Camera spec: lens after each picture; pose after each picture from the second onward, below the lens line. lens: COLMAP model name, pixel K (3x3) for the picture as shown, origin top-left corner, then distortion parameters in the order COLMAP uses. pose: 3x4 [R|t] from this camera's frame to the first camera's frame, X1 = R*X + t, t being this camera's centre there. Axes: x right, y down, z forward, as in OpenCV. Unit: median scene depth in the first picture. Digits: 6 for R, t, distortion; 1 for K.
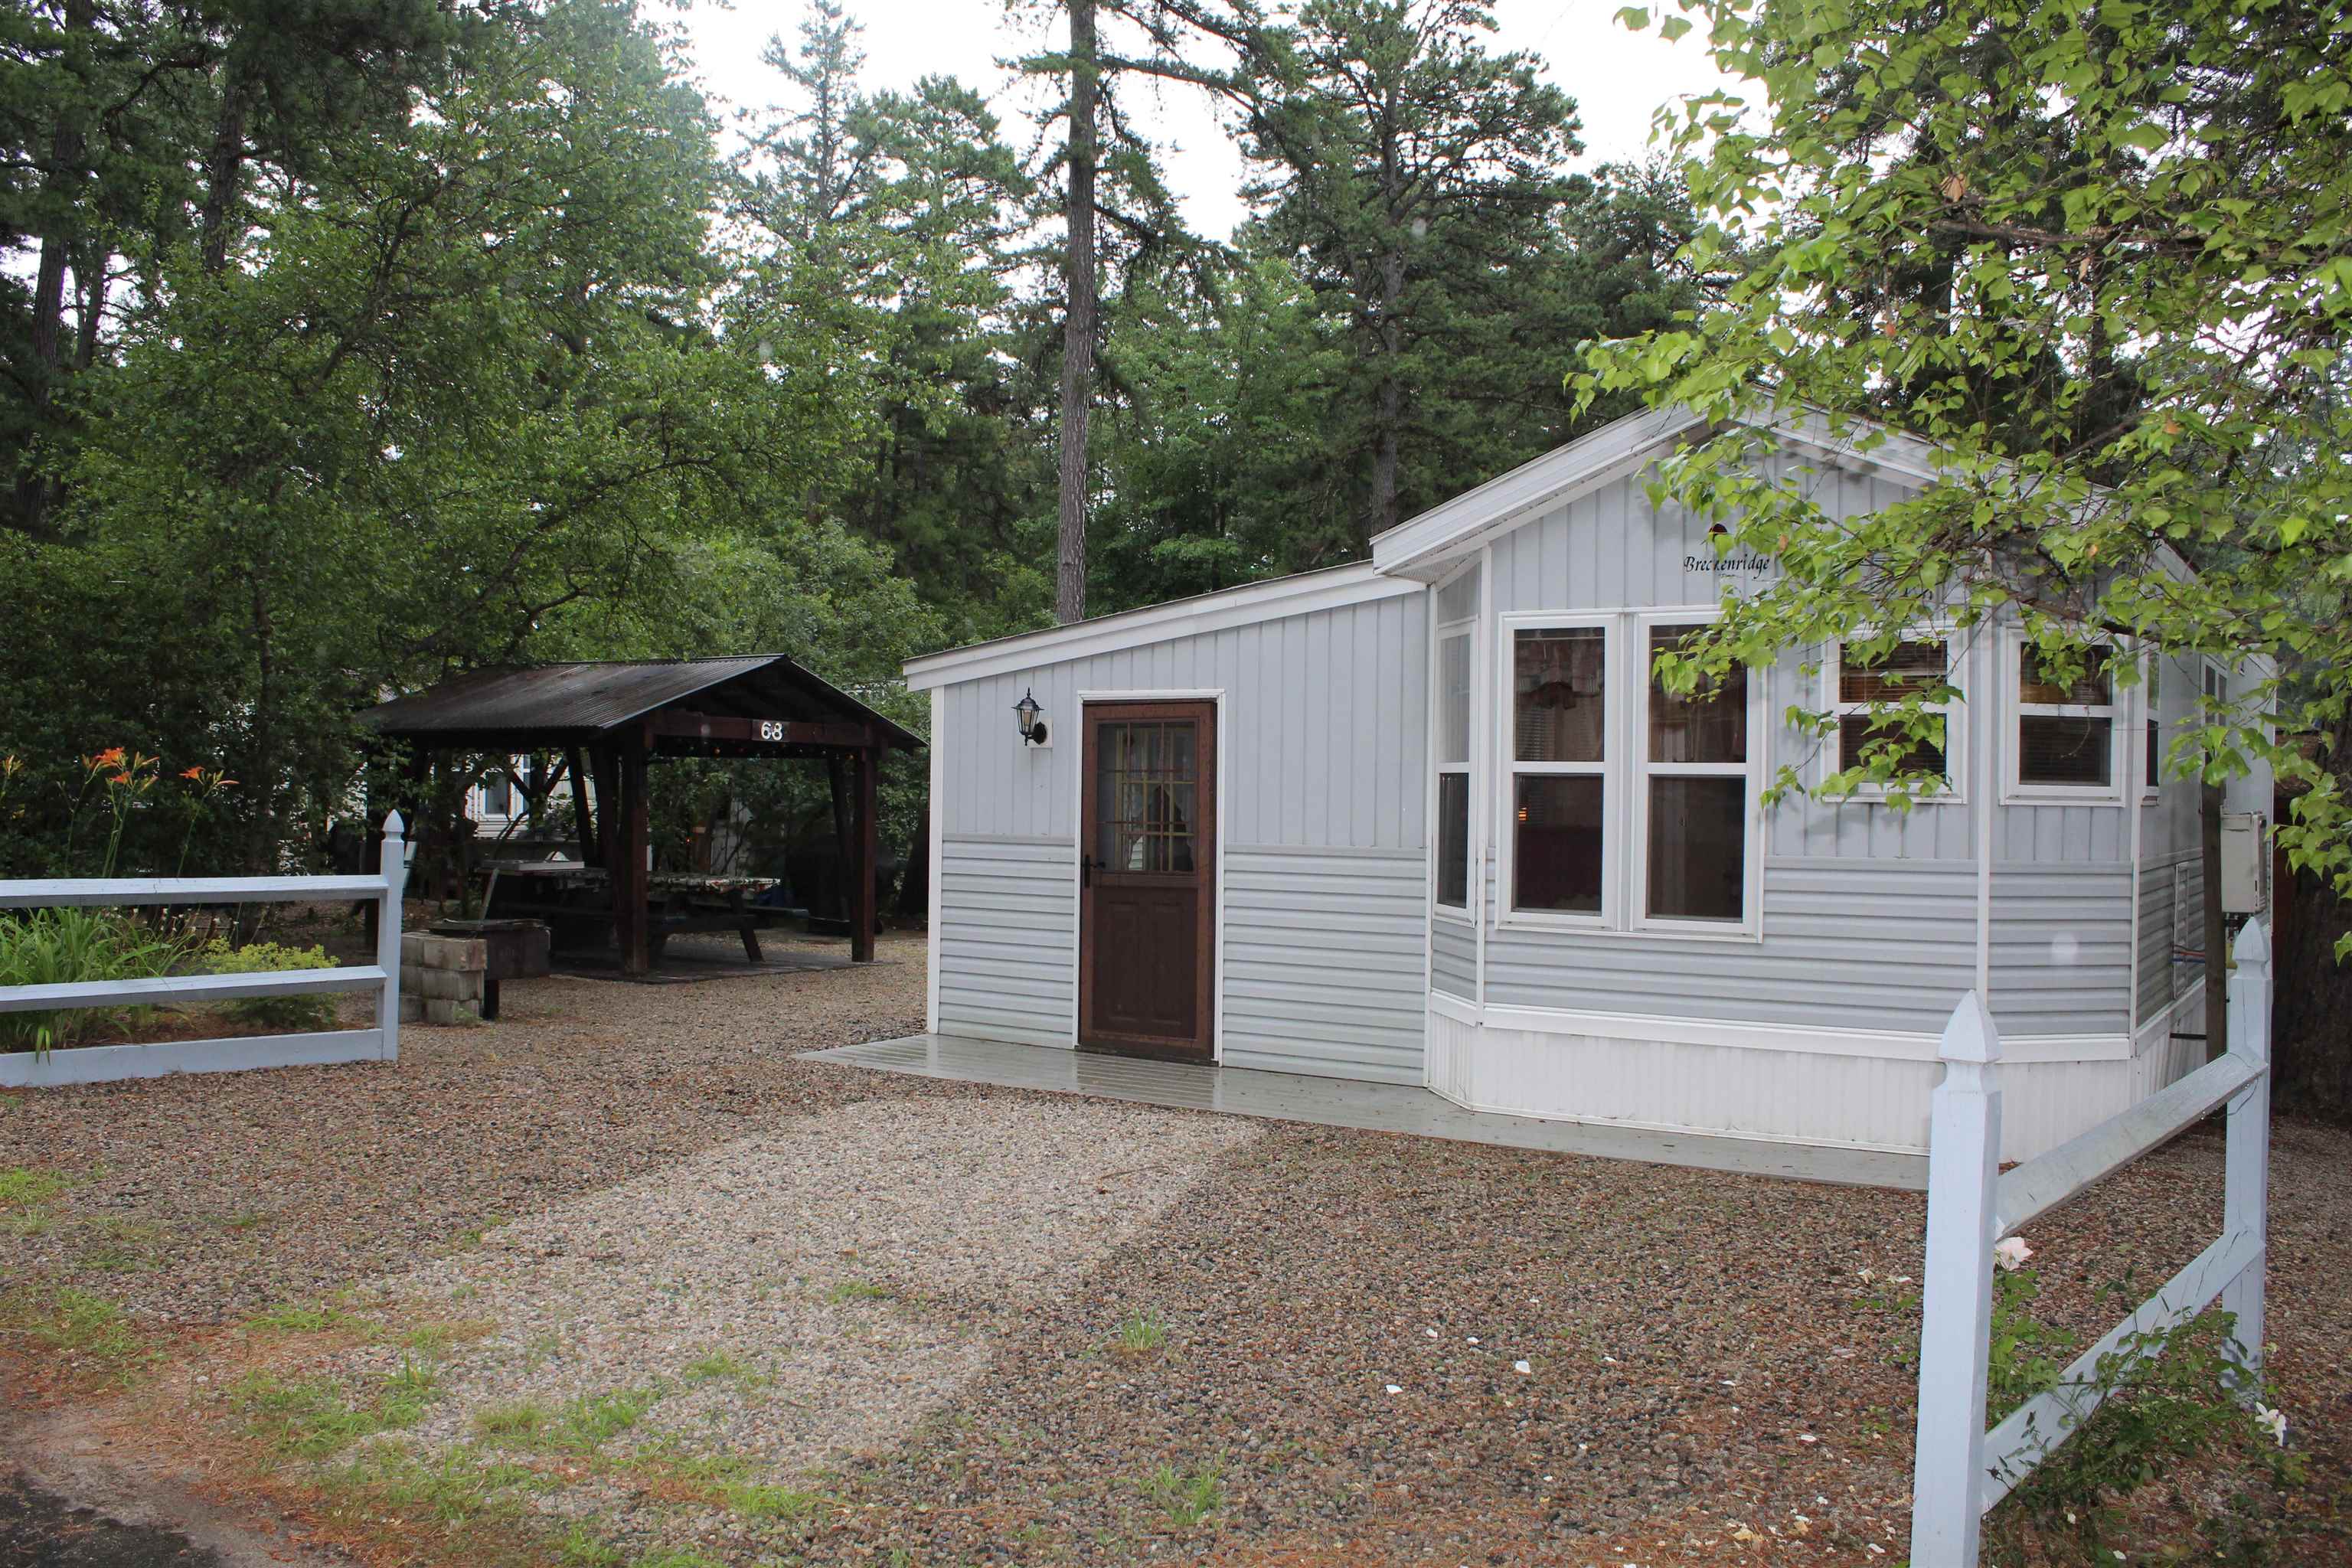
lens RADIAL K [[1946.5, 0, 1163.4], [0, 1946.5, 783.3], [0, 0, 1]] dist [-0.167653, 0.150610]
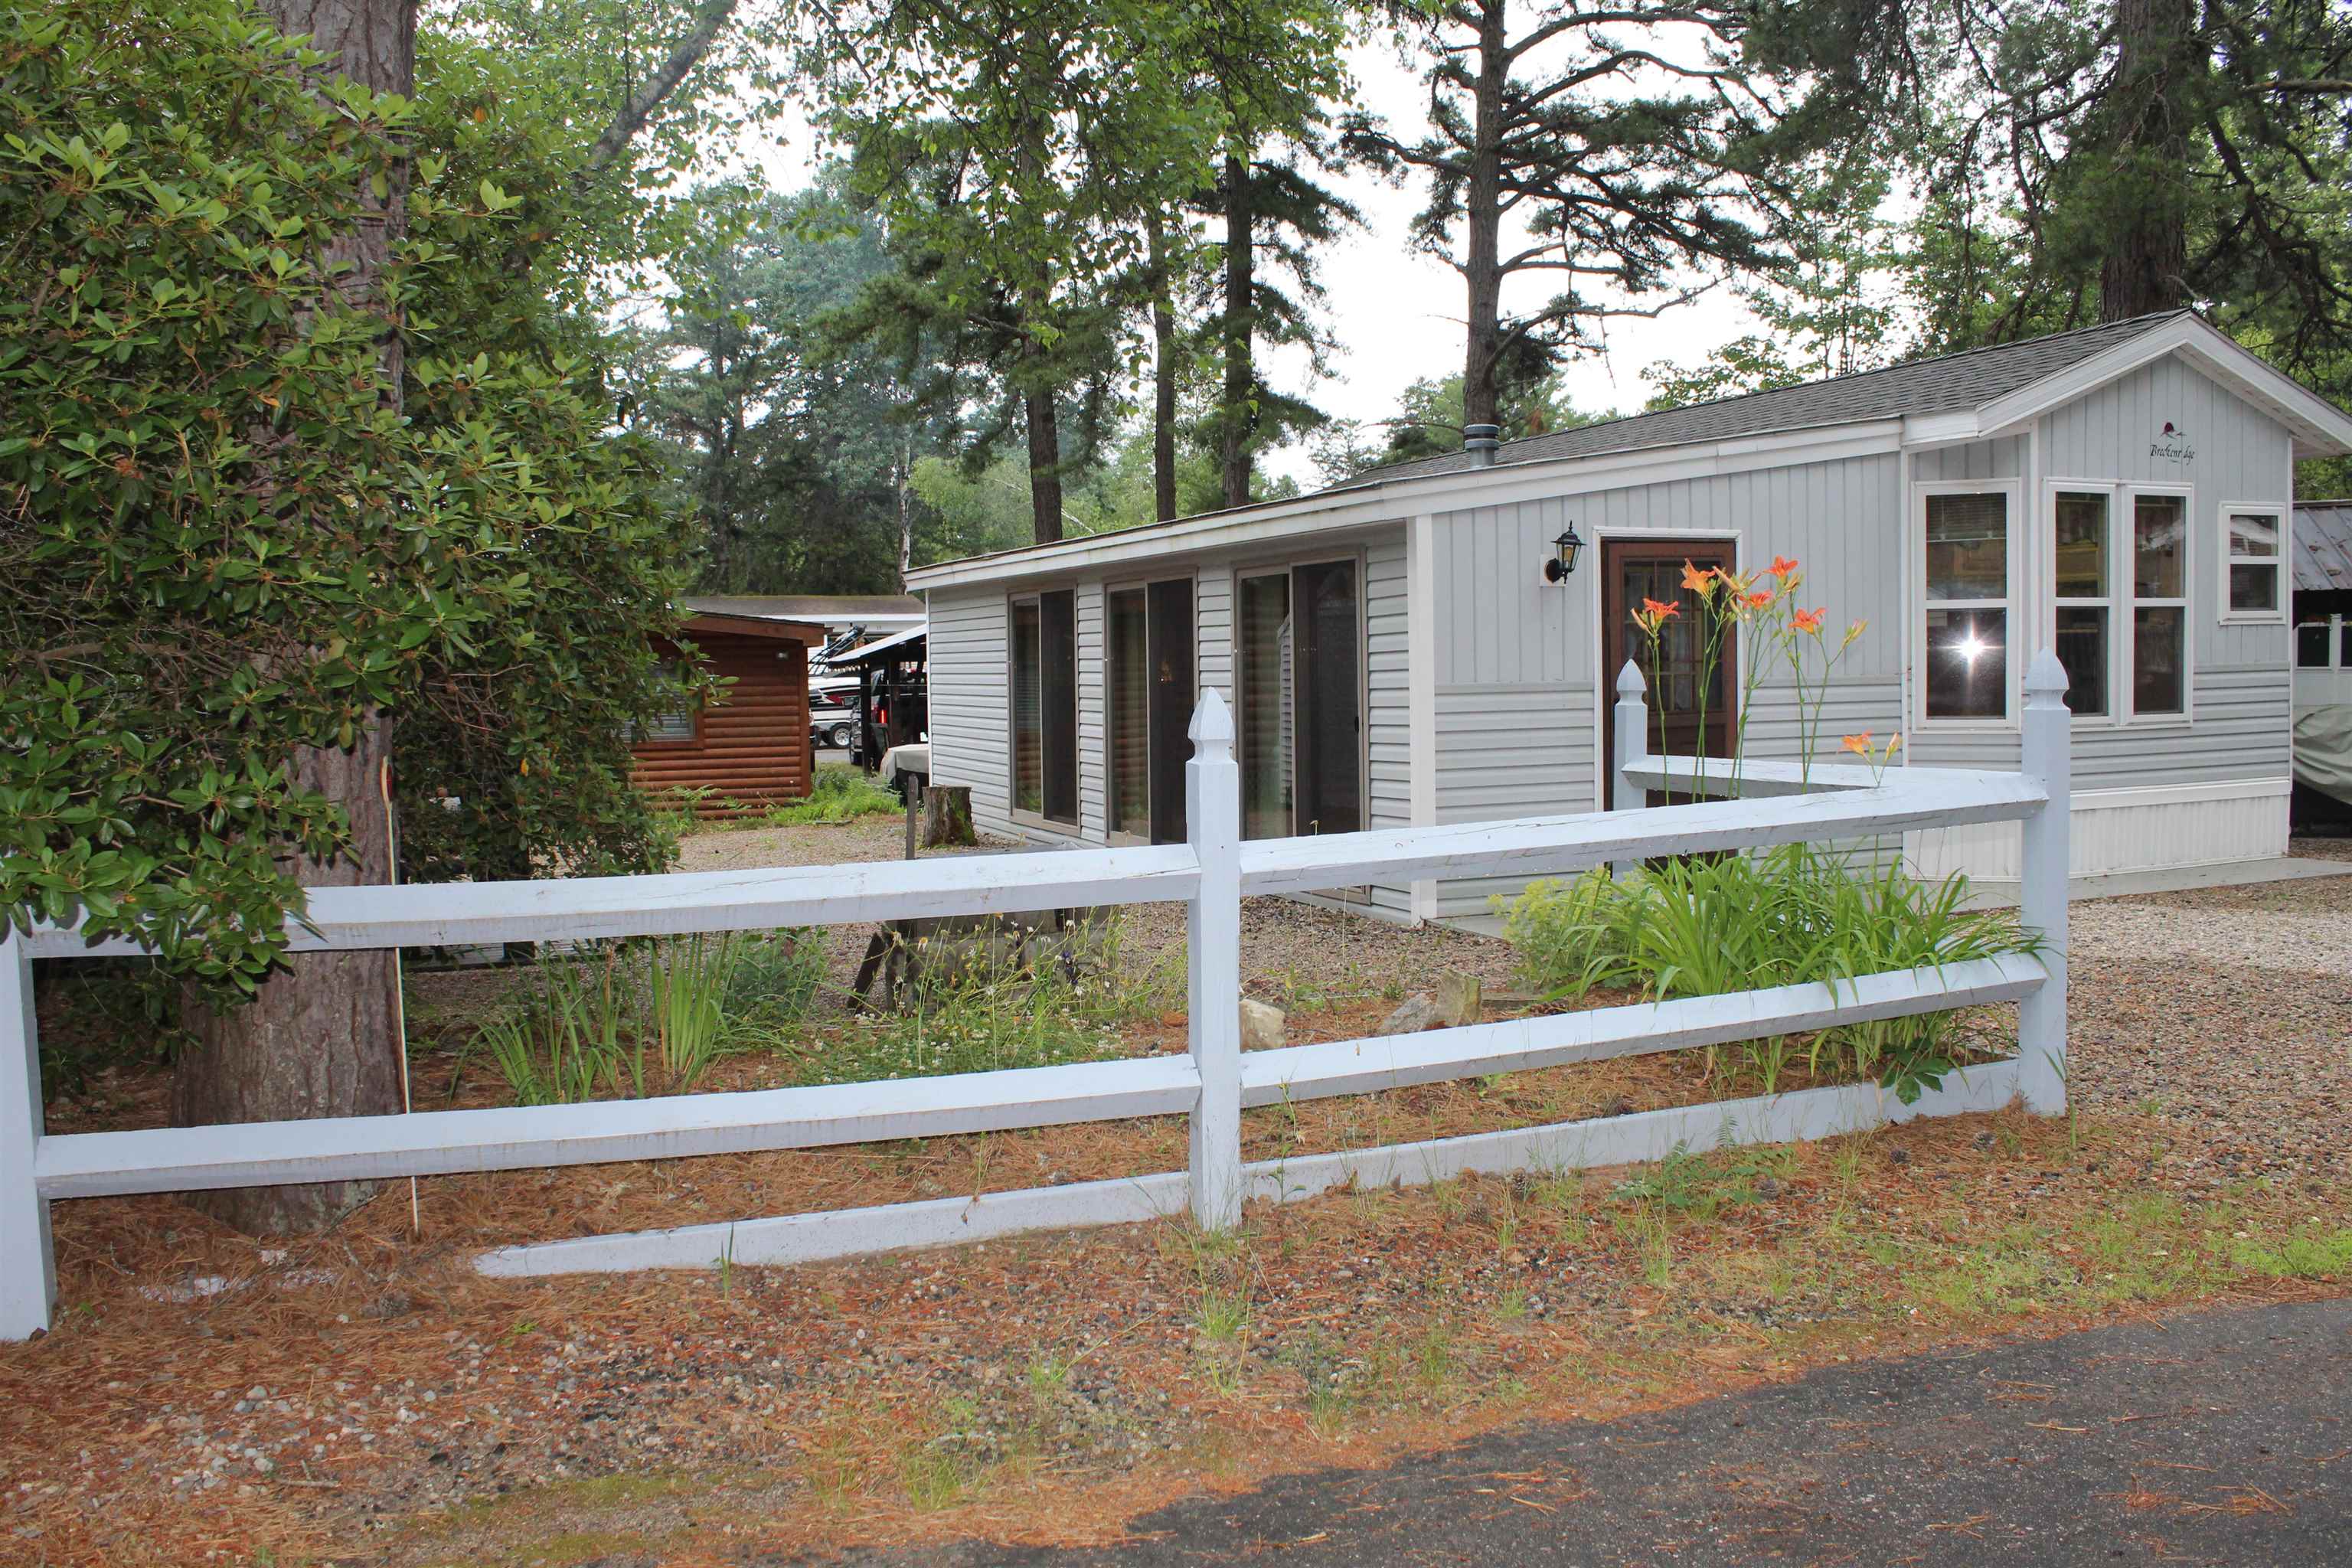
lens RADIAL K [[1946.5, 0, 1163.4], [0, 1946.5, 783.3], [0, 0, 1]] dist [-0.167653, 0.150610]
pose [[0.569367, -0.088462, 0.817310, -1.195589], [0.021309, 0.995448, 0.092899, -0.018071], [-0.821807, -0.035477, 0.568660, 0.800998]]
